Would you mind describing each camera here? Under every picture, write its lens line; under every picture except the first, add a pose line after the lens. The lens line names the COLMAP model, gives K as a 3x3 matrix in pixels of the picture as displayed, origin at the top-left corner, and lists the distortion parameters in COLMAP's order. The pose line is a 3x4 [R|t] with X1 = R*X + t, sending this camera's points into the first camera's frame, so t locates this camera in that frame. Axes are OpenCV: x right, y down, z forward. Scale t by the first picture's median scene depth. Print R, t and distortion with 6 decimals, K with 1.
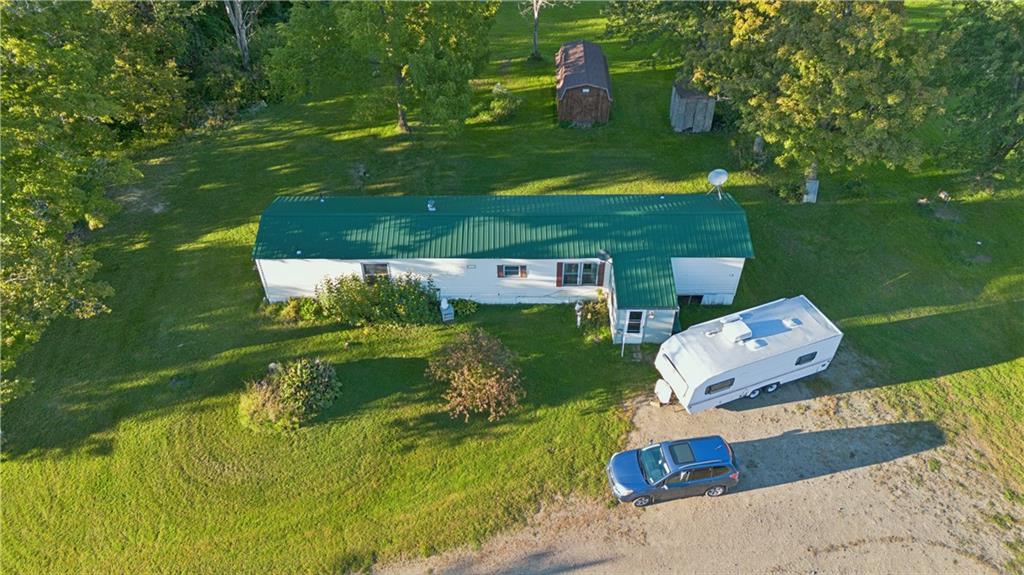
lens RADIAL K [[762.9, 0, 511.8], [0, 762.9, 286.9], [0, 0, 1]] dist [0.007193, -0.004181]
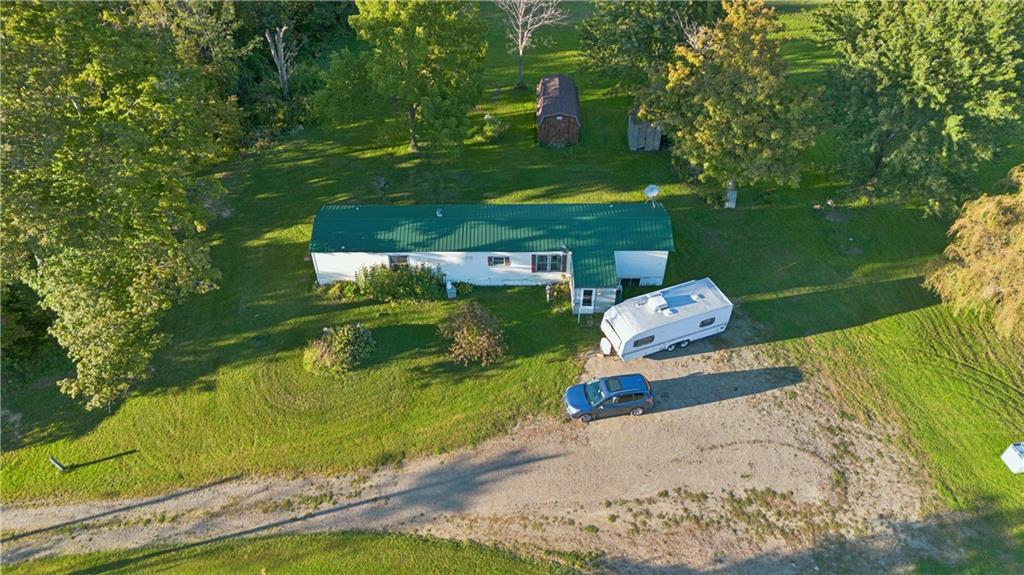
lens RADIAL K [[762.9, 0, 513.4], [0, 762.9, 285.9], [0, 0, 1]] dist [0.007193, -0.004181]
pose [[0.999979, -0.002289, 0.006038, 0.018545], [0.002244, 0.999969, 0.007516, 0.014013], [-0.006055, -0.007502, 0.999954, -0.374503]]
